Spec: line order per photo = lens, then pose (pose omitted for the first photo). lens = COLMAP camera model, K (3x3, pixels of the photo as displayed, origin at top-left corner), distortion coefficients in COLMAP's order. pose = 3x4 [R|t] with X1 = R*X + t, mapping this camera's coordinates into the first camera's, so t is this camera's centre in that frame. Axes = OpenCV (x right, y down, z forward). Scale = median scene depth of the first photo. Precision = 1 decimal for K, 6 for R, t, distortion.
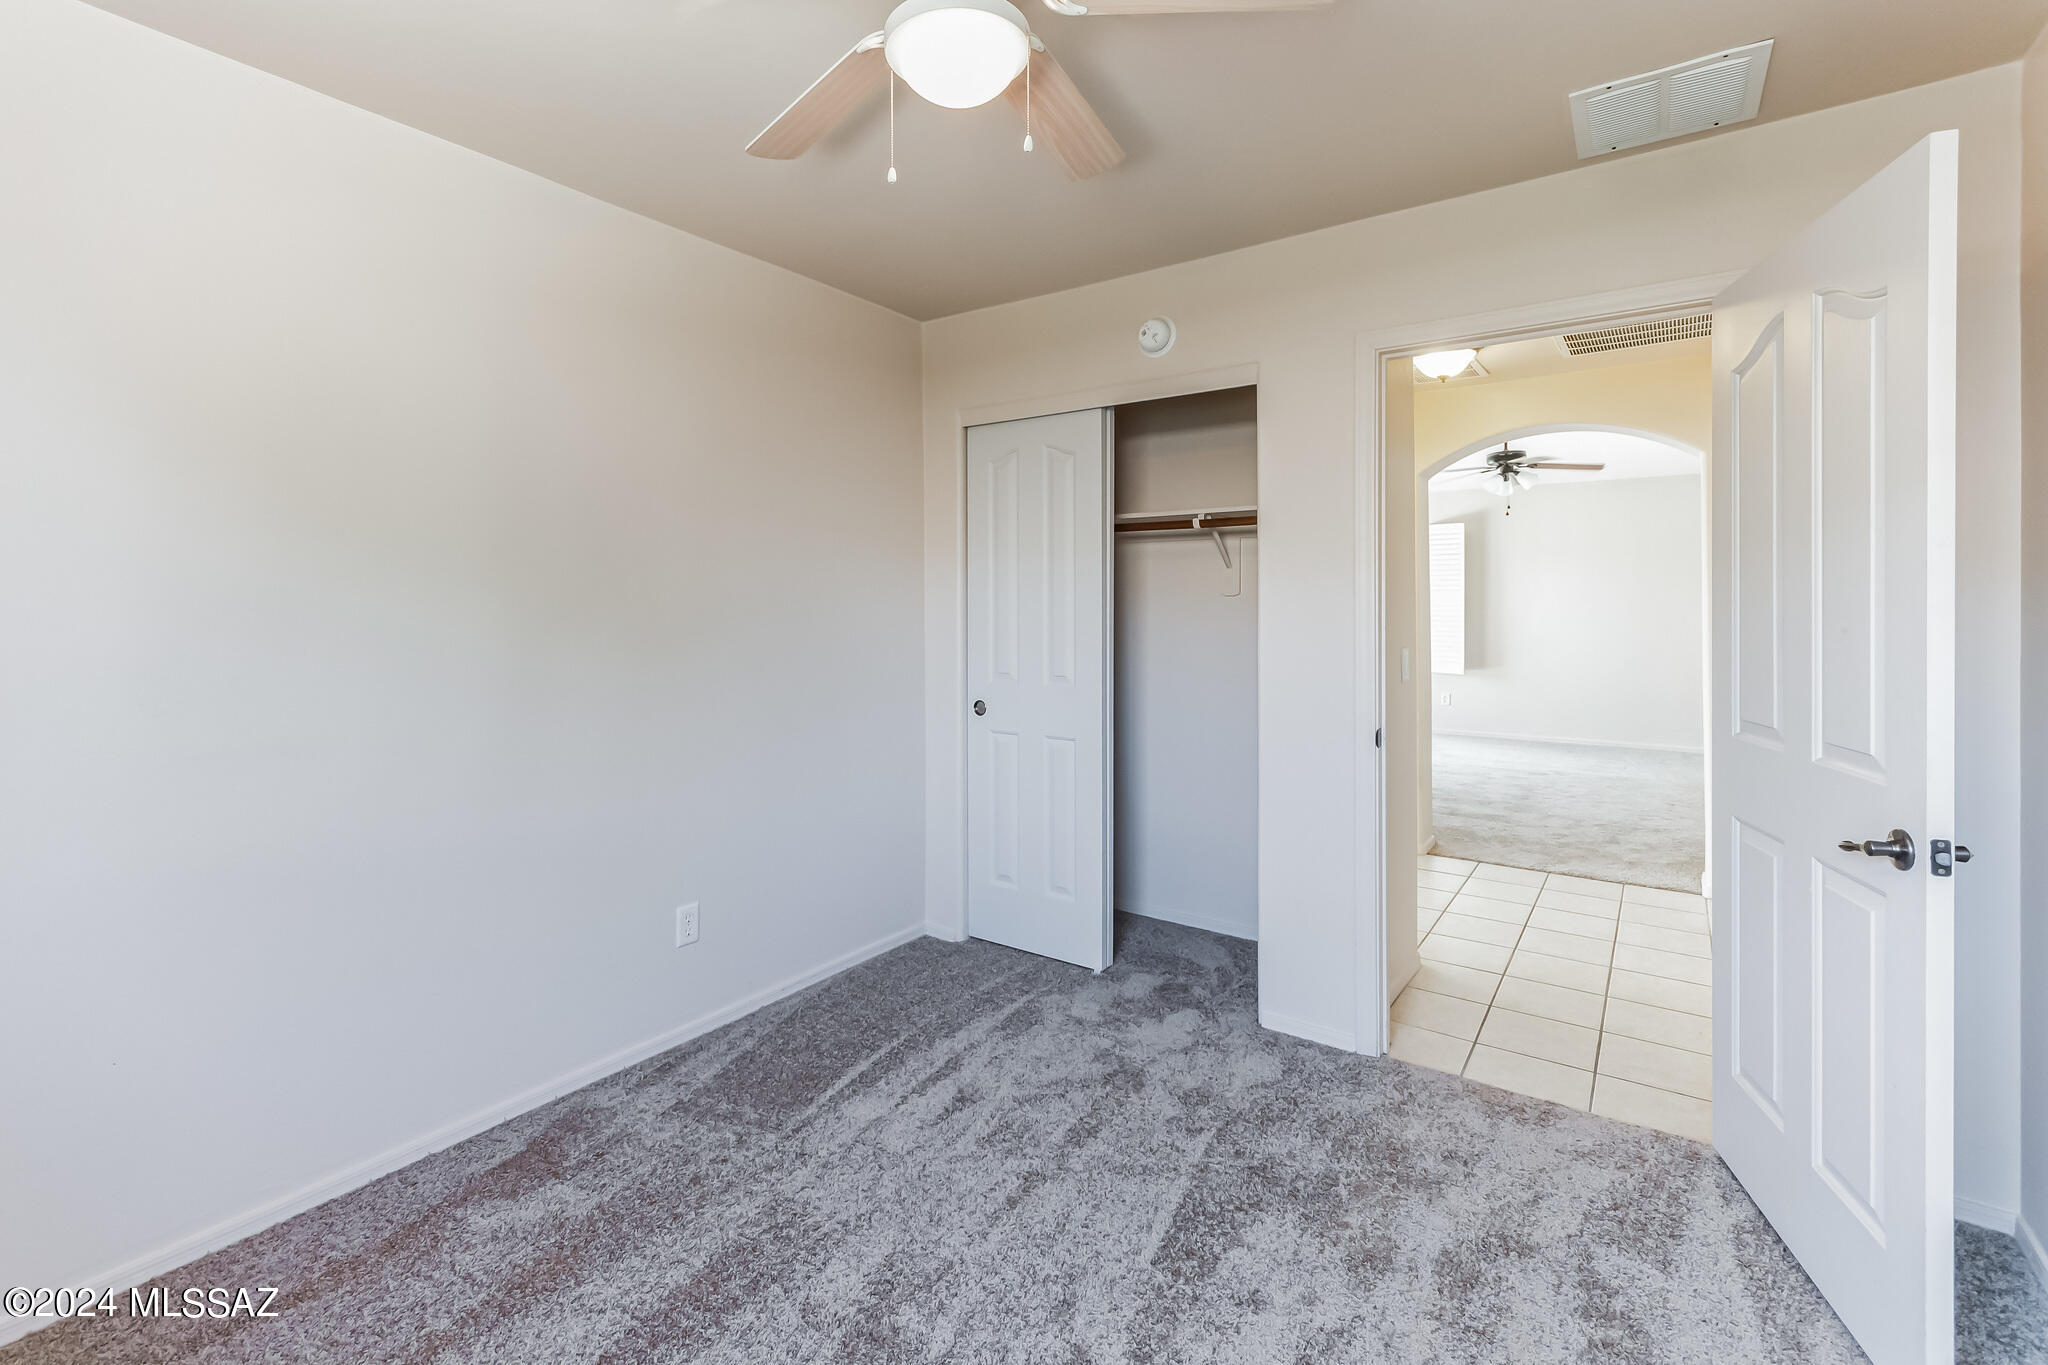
lens RADIAL K [[899.2, 0, 1024.1], [0, 899.2, 625.6], [0, 0, 1]] dist [-0.000153, -0.001701]
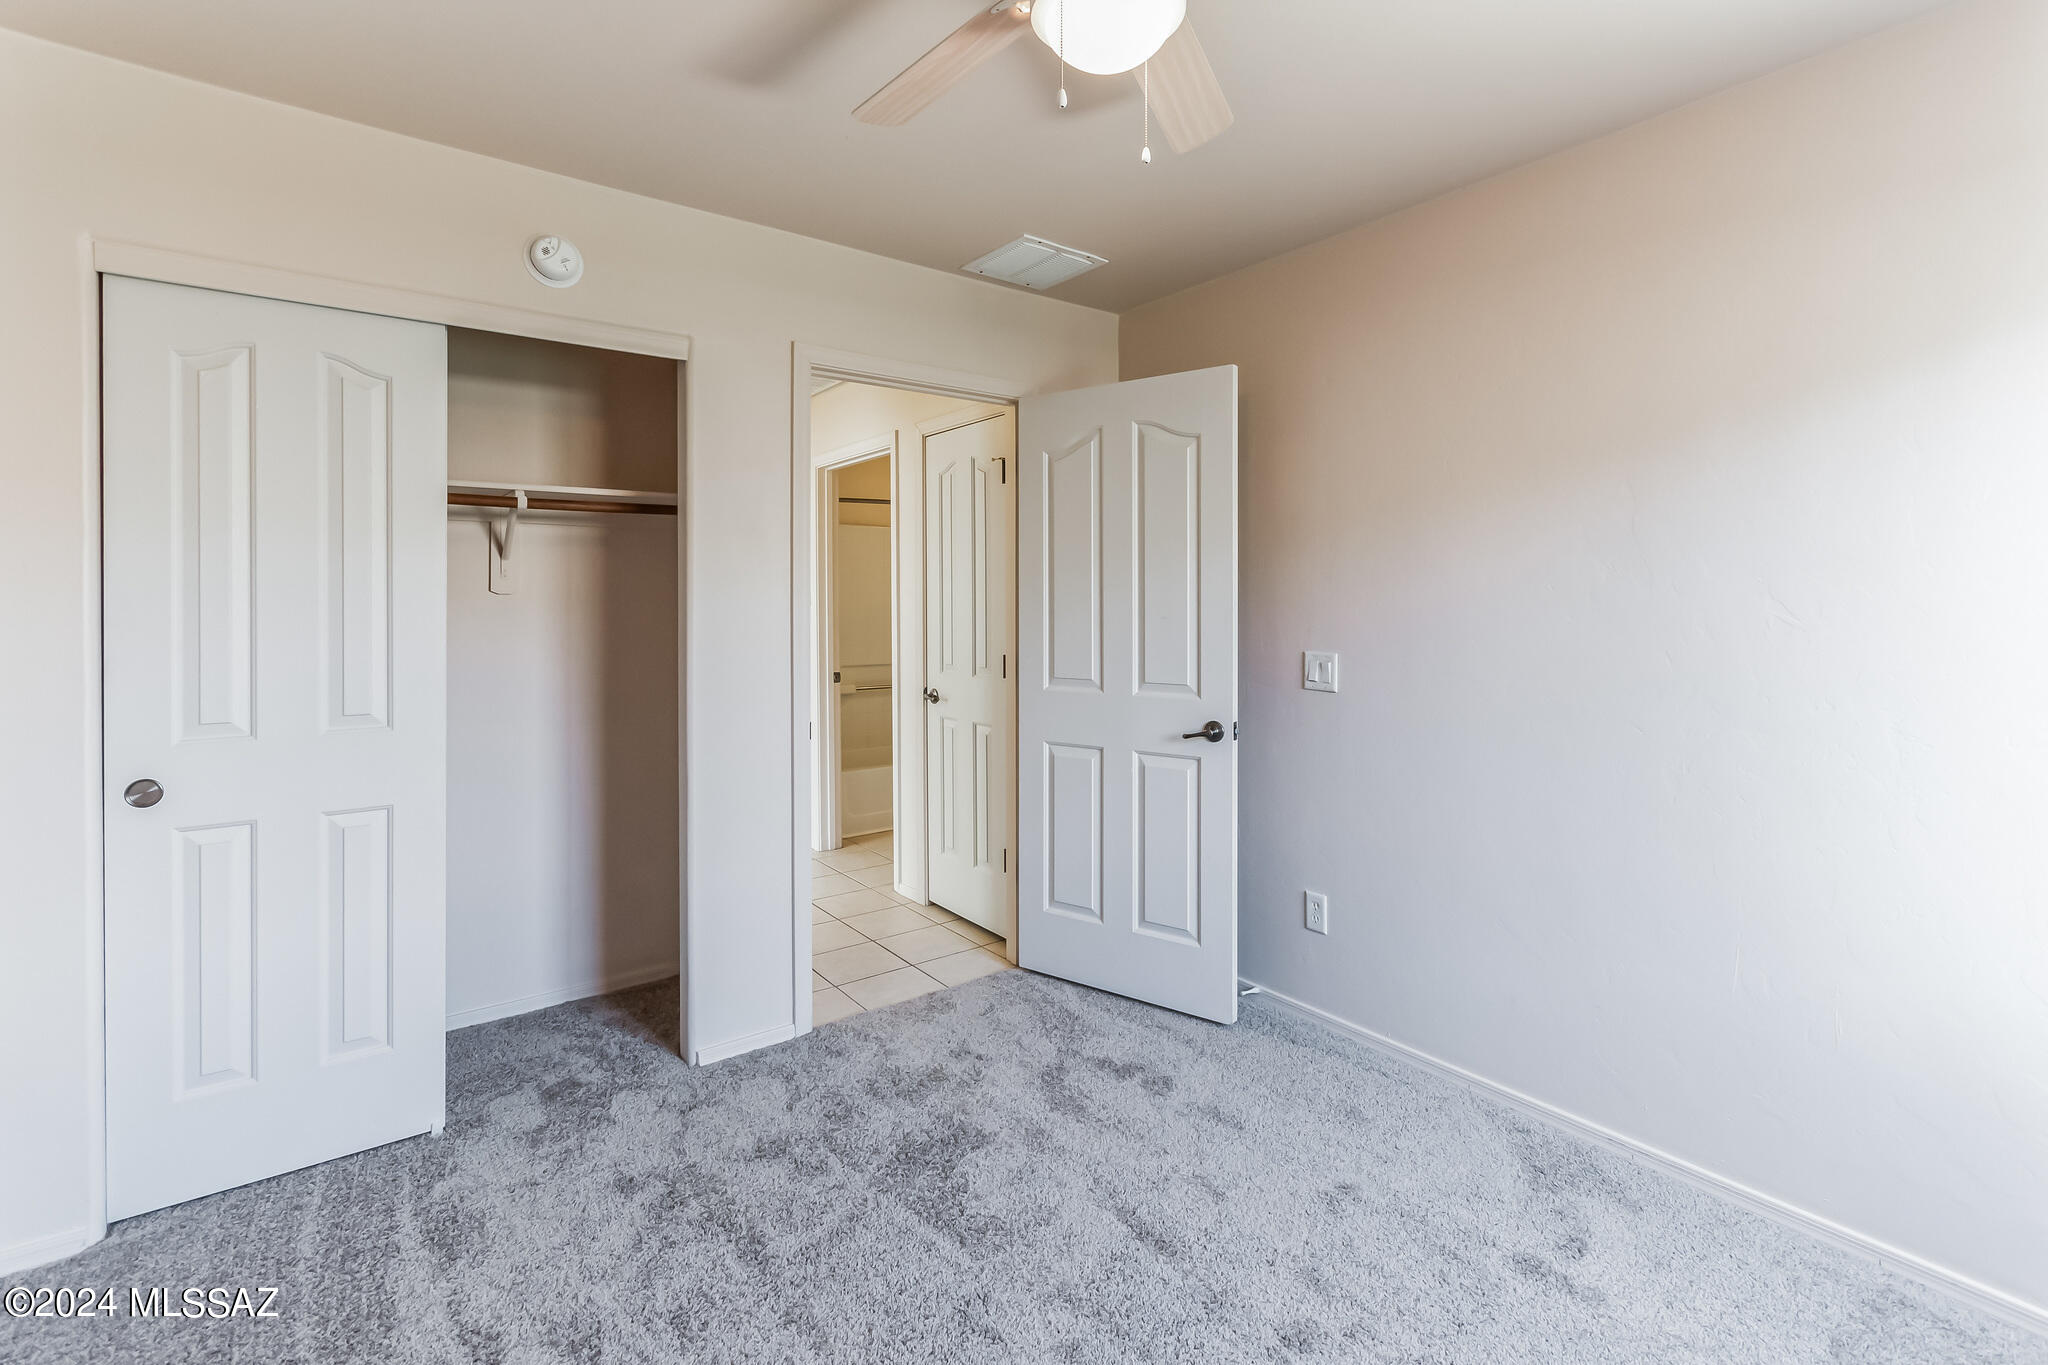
lens RADIAL K [[899.2, 0, 1024.1], [0, 899.2, 625.6], [0, 0, 1]] dist [-0.000153, -0.001701]
pose [[0.315124, -0.020140, 0.948837, -0.548646], [0.023891, 0.999626, 0.013284, -0.006883], [-0.948750, 0.018483, 0.315487, 0.437828]]
